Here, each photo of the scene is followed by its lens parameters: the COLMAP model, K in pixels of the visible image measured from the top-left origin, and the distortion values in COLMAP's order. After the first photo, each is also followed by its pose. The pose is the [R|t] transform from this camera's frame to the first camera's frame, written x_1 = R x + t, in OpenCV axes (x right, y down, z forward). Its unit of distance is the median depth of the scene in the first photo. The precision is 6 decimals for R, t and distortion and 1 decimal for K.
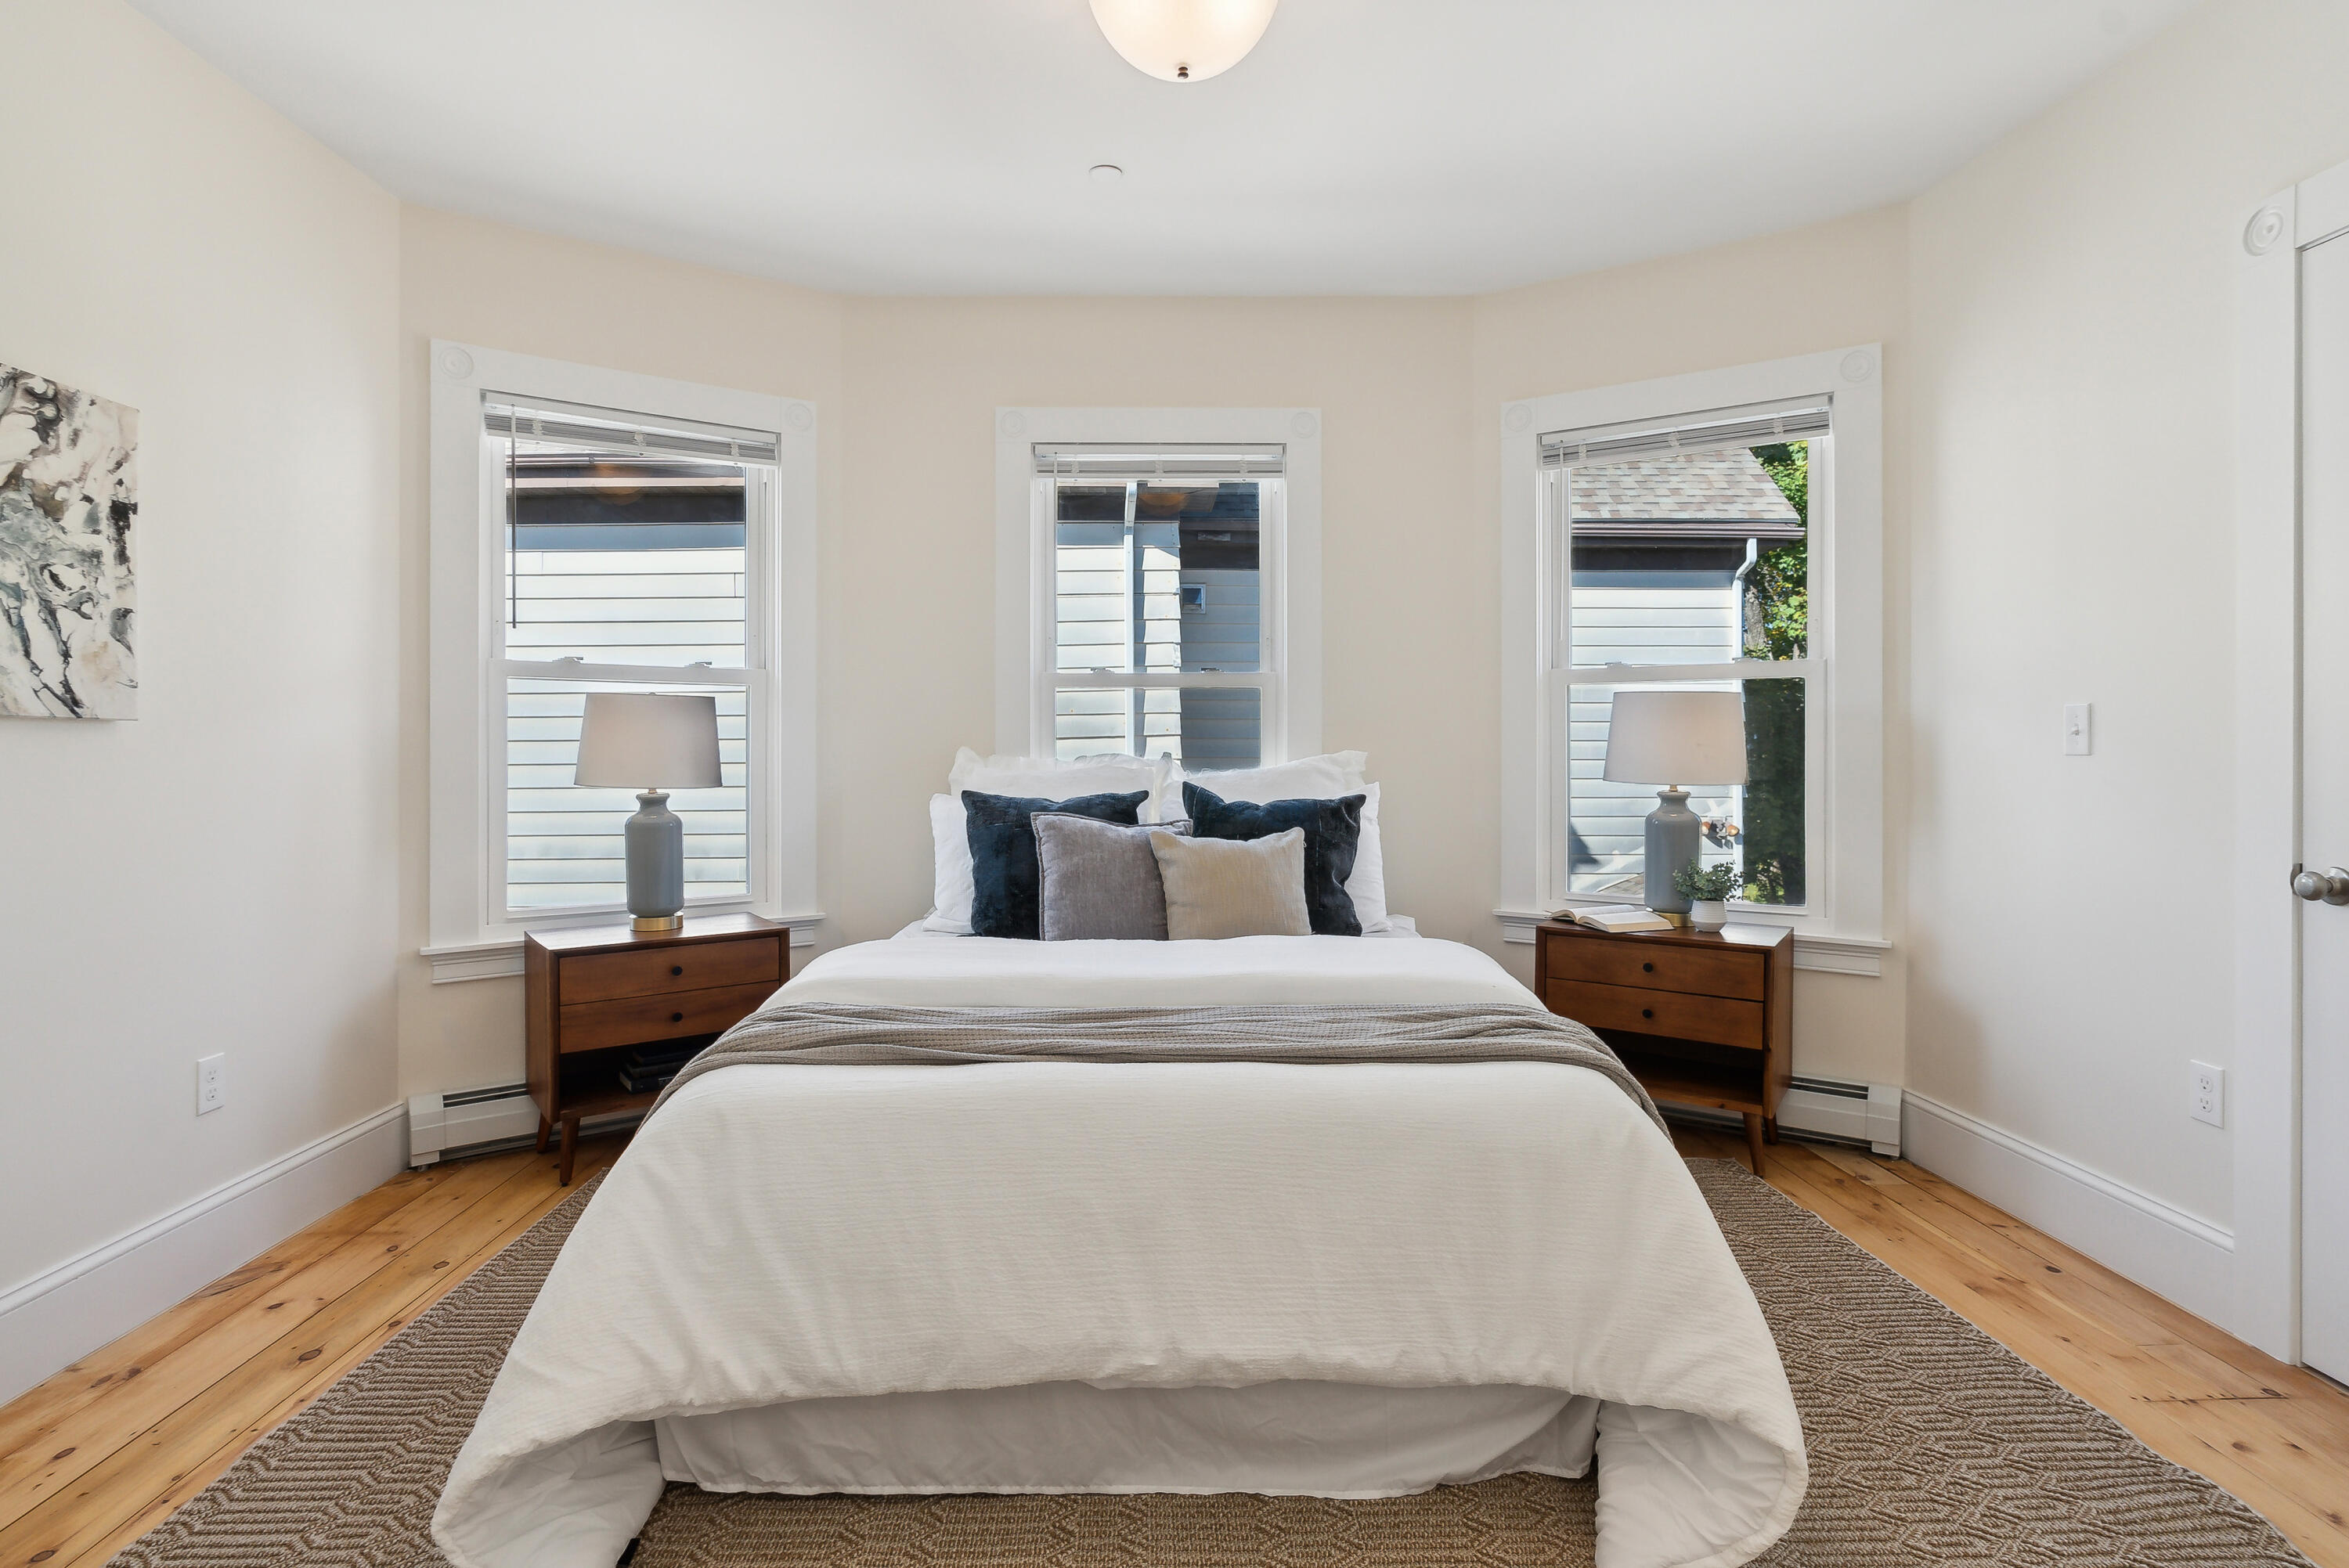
lens RADIAL K [[1179.5, 0, 1173.5], [0, 1179.5, 772.4], [0, 0, 1]] dist [-0.003385, -0.011867]
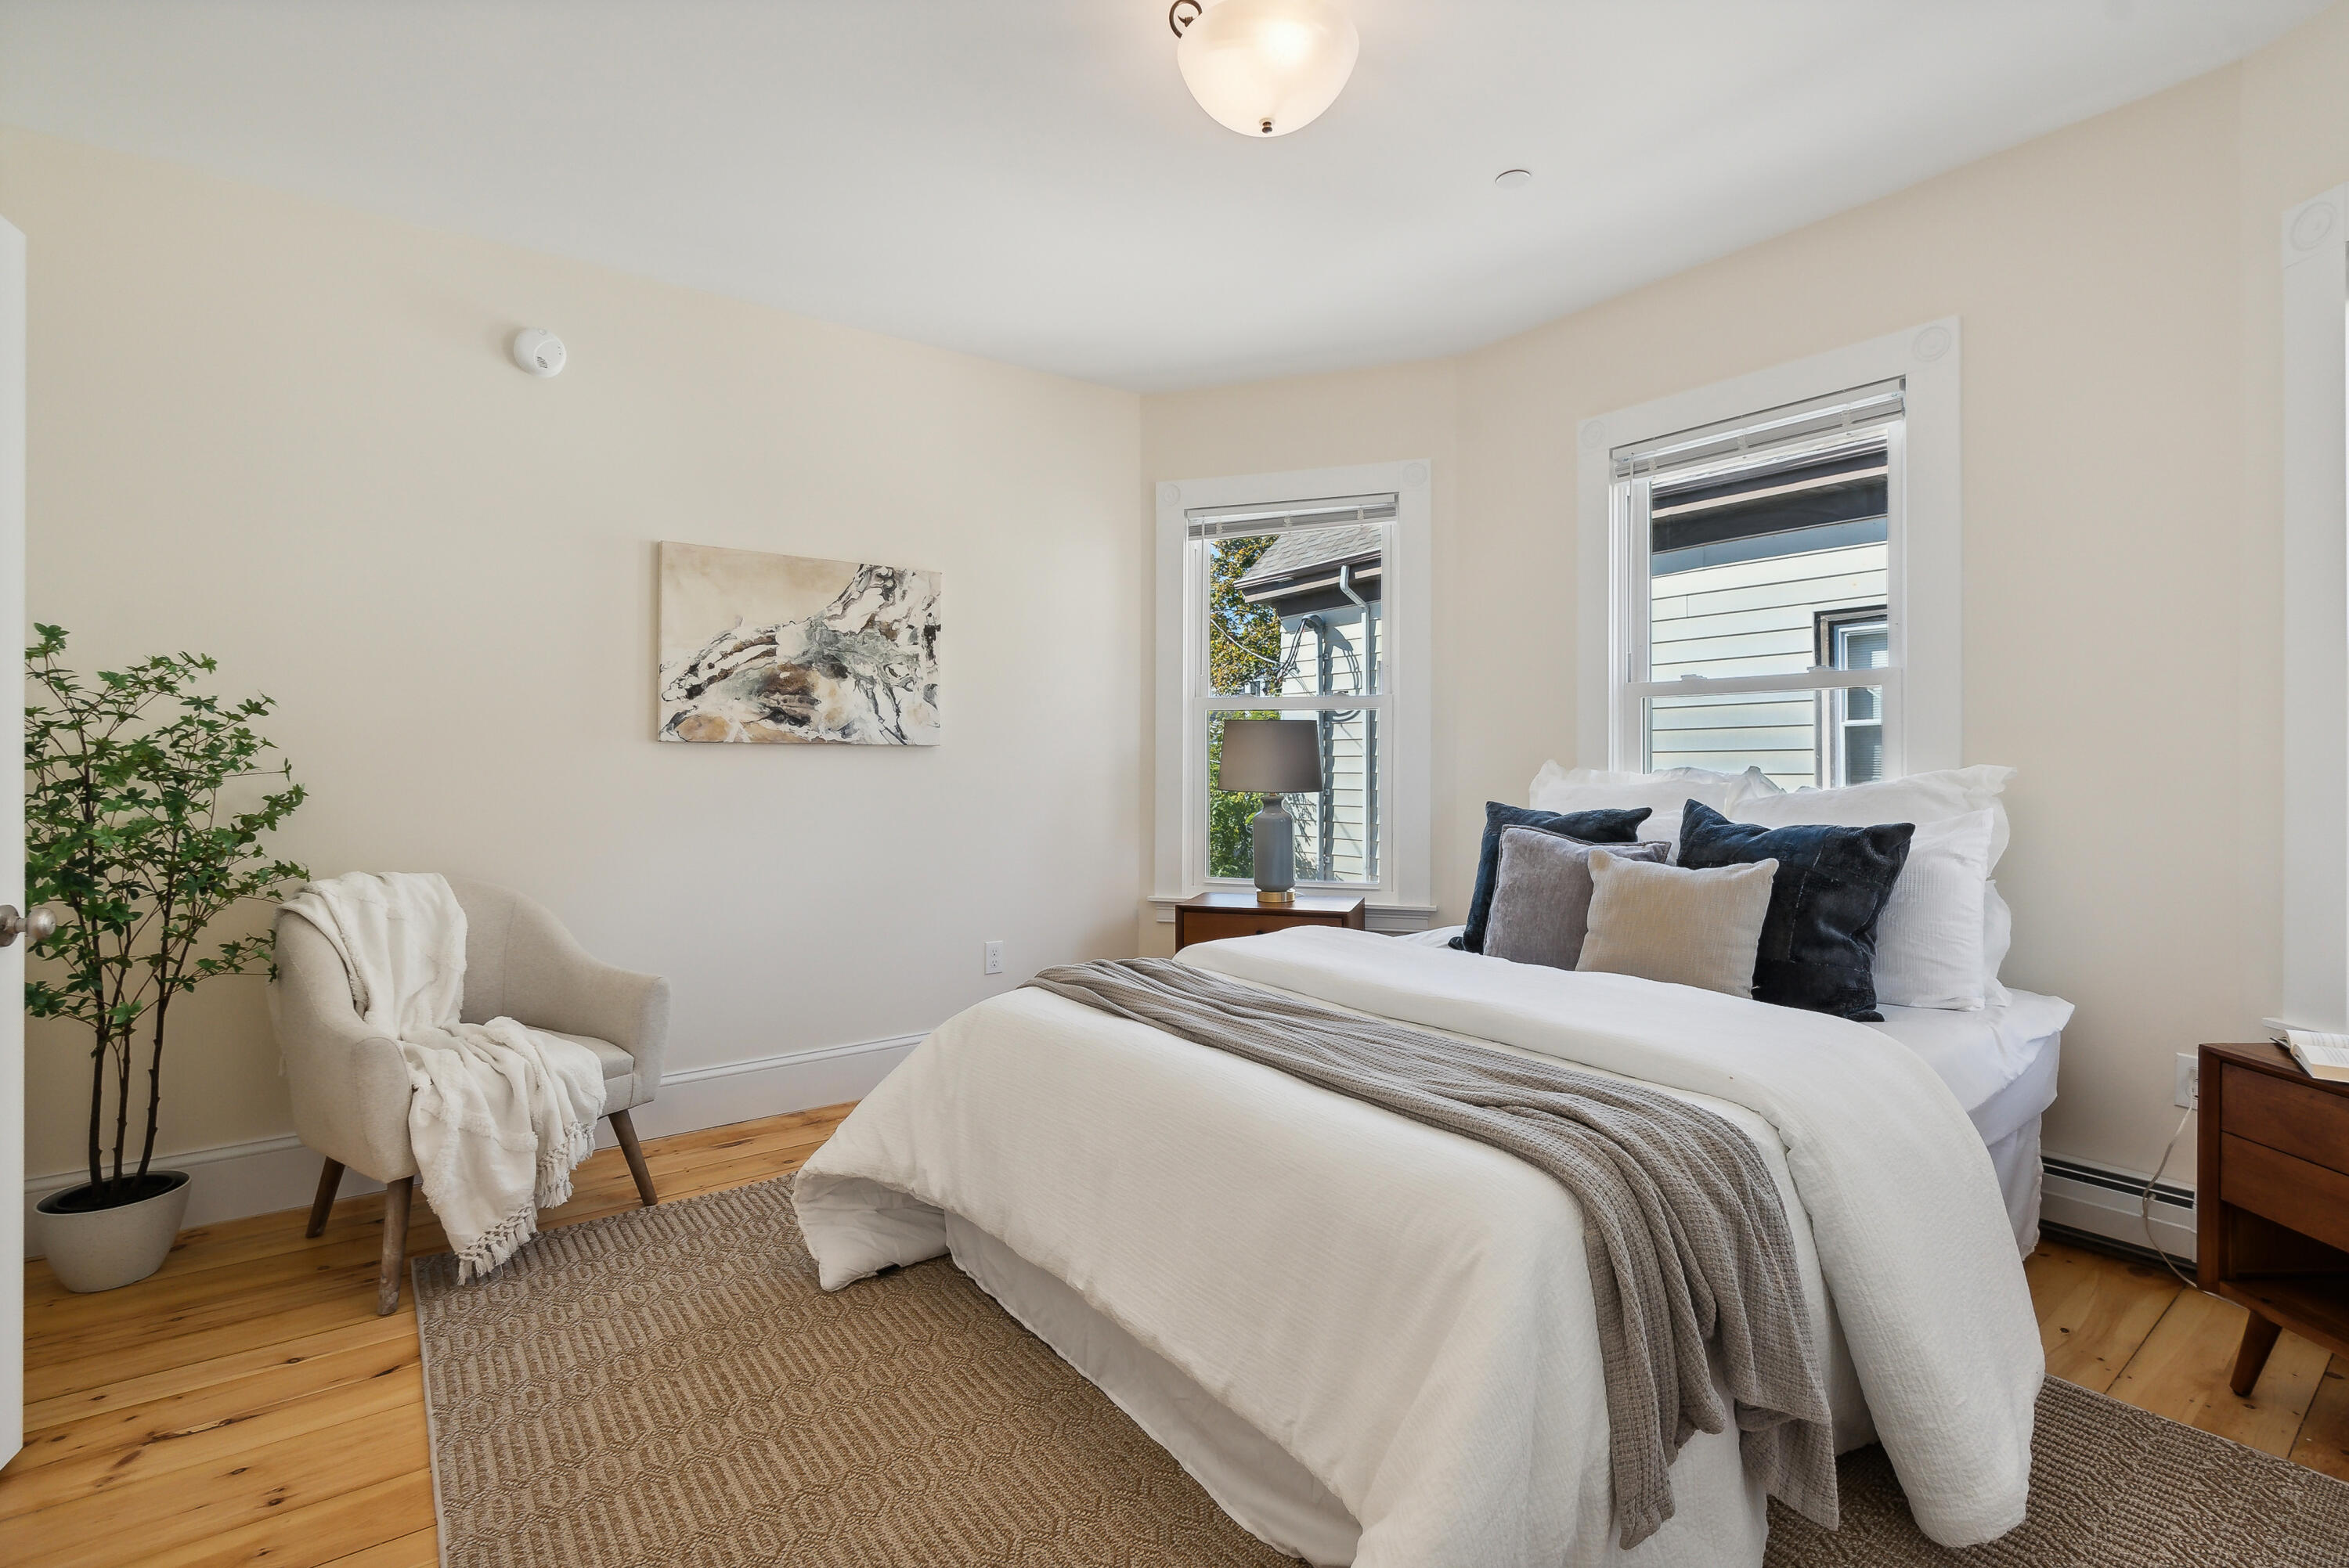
lens RADIAL K [[1077.4, 0, 1171.2], [0, 1077.4, 762.1], [0, 0, 1]] dist [-0.023095, 0.013827]
pose [[0.582658, 0.002988, -0.812712, 0.688719], [-0.015436, 0.999854, -0.007391, -0.012797], [0.812571, 0.016851, 0.582619, 0.334951]]
